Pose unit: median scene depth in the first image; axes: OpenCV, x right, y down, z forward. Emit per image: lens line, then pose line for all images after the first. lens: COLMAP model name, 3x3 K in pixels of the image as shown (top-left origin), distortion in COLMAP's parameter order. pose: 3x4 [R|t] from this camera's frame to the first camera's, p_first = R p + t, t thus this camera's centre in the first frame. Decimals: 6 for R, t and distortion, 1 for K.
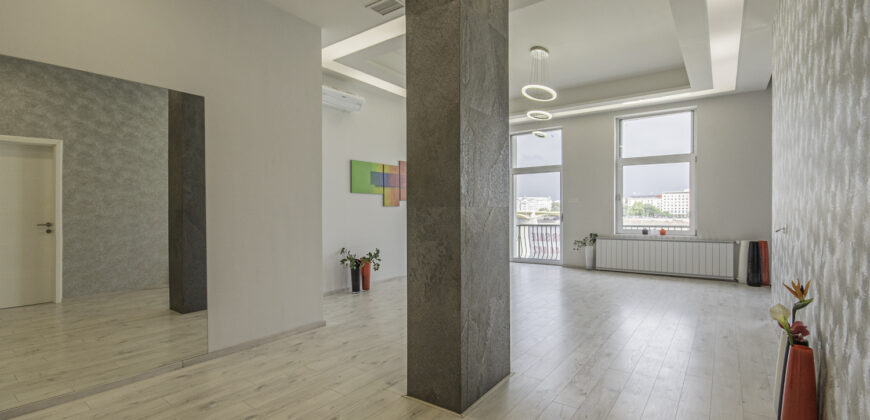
lens RADIAL K [[387.5, 0, 435.0], [0, 387.5, 210.0], [0, 0, 1]] dist [-0.000339, -0.000115]
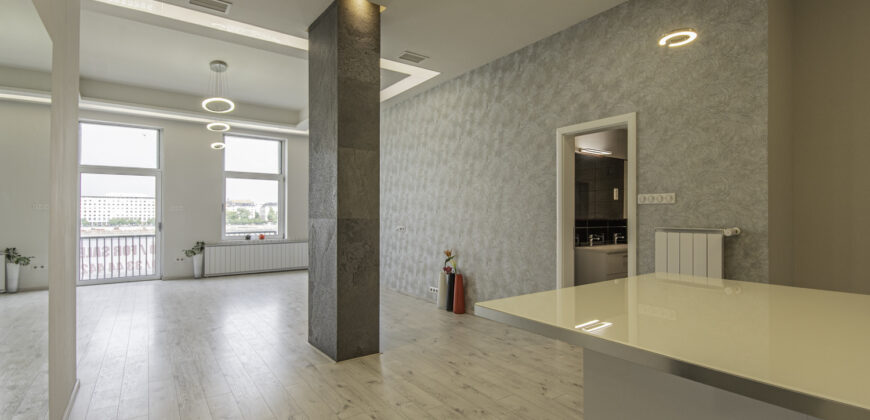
lens RADIAL K [[411.9, 0, 435.0], [0, 411.9, 210.0], [0, 0, 1]] dist [0.000639, 0.000042]
pose [[0.306917, 0.017921, 0.951568, -0.435613], [-0.001459, 0.999830, -0.018359, -0.003622], [-0.951735, 0.004247, 0.306891, 0.086055]]
